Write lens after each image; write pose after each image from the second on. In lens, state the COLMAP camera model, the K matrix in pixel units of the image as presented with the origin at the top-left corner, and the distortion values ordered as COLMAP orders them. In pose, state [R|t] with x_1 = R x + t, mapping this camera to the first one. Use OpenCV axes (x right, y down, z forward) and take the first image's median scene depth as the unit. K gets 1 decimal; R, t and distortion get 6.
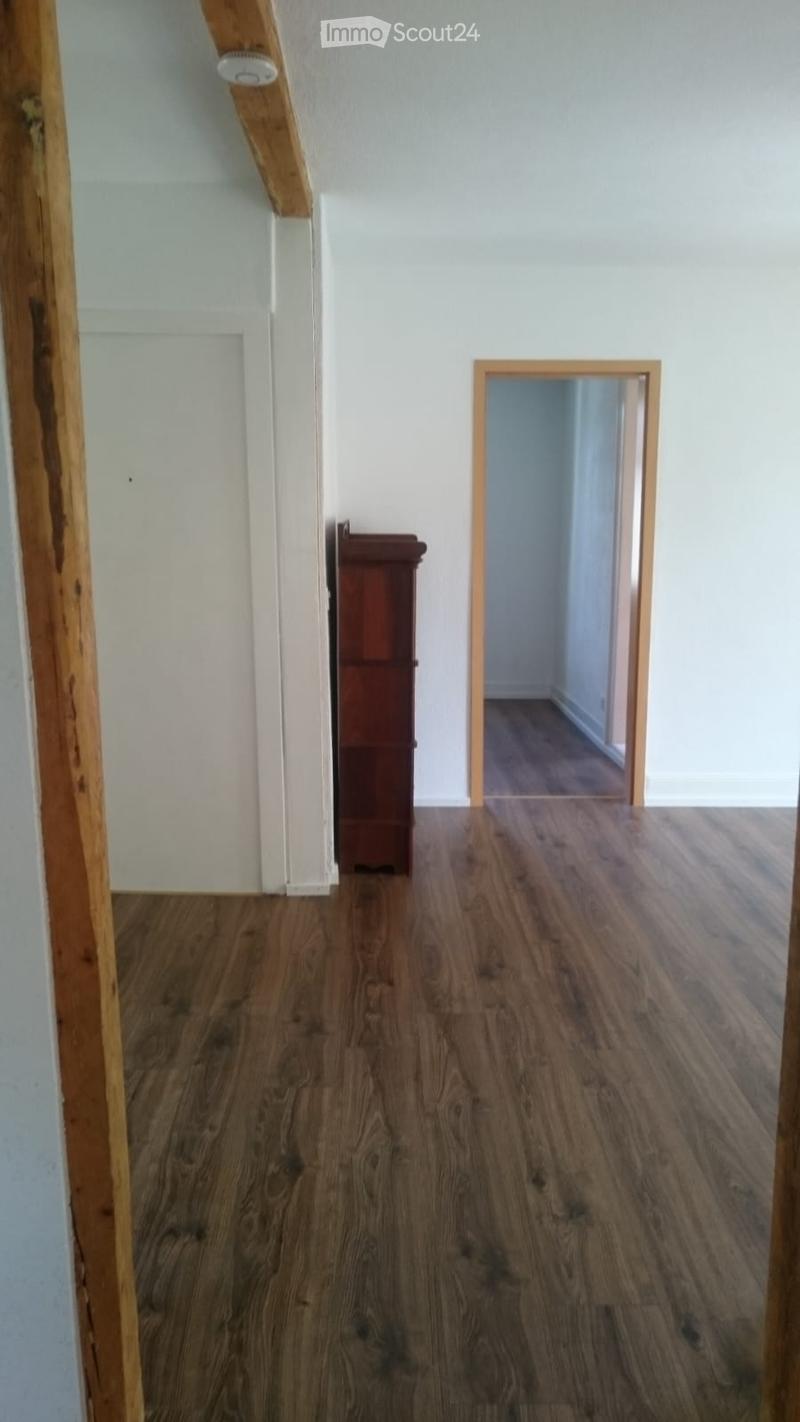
lens RADIAL K [[1049.8, 0, 376.5], [0, 1049.8, 704.3], [0, 0, 1]] dist [0.023583, -0.052887]
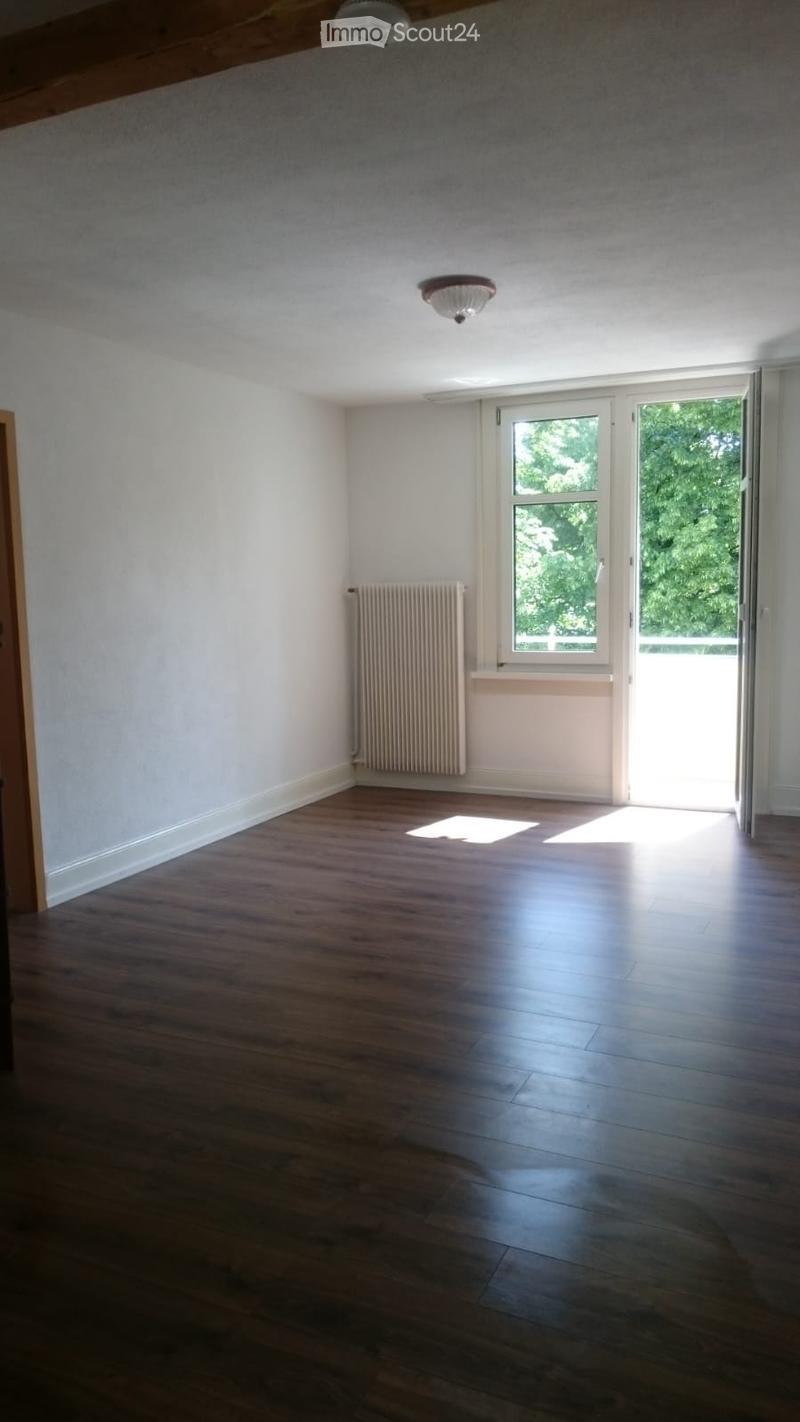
lens RADIAL K [[1049.8, 0, 376.5], [0, 1049.8, 704.3], [0, 0, 1]] dist [0.023583, -0.052887]
pose [[0.438380, -0.115894, 0.891286, -0.516385], [0.176063, 0.983513, 0.041289, -0.079057], [-0.881376, 0.138823, 0.451557, 0.429025]]
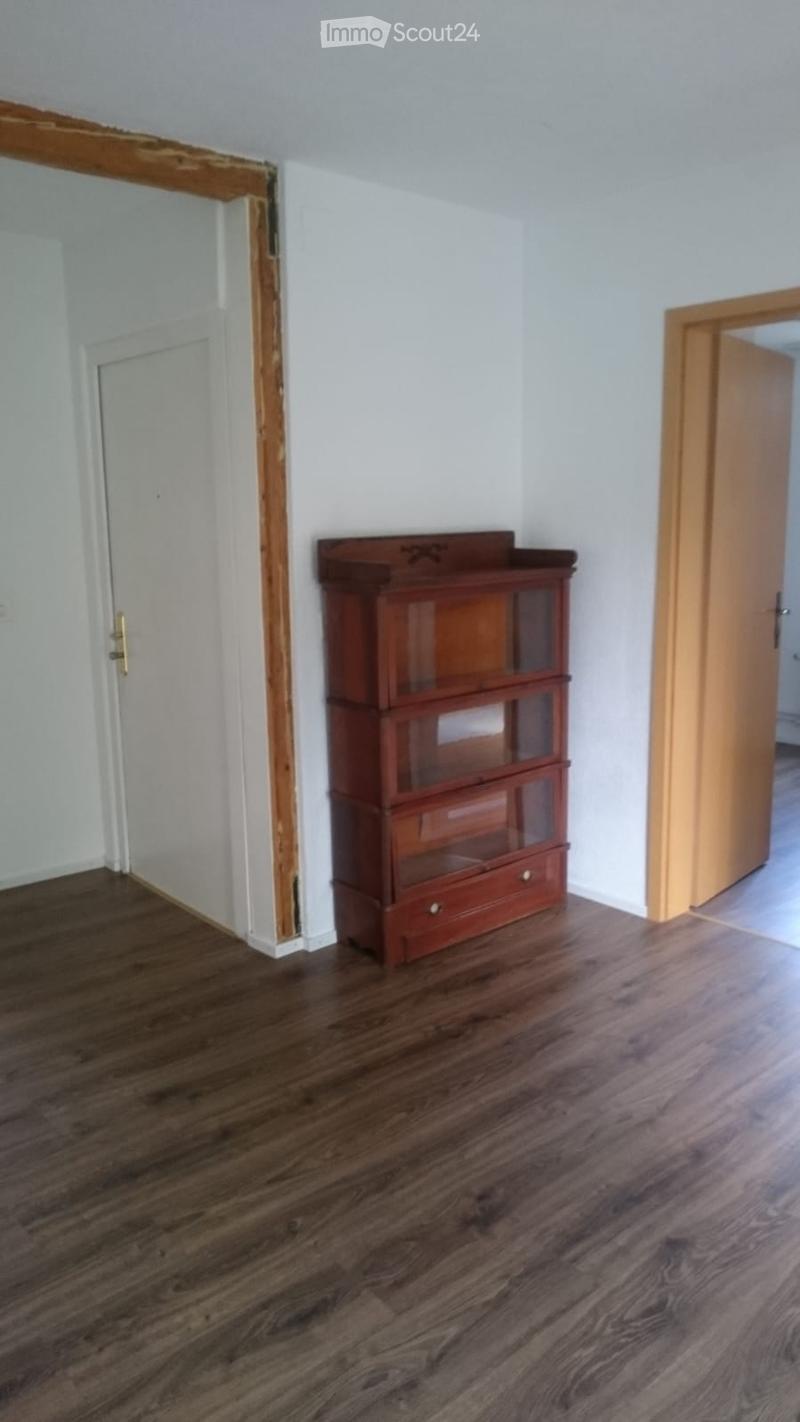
lens RADIAL K [[1049.8, 0, 376.5], [0, 1049.8, 704.3], [0, 0, 1]] dist [0.023583, -0.052887]
pose [[0.648658, 0.123438, -0.751003, 0.652011], [-0.121257, 0.990917, 0.058139, -0.093194], [0.751359, 0.053353, 0.657734, 0.471720]]
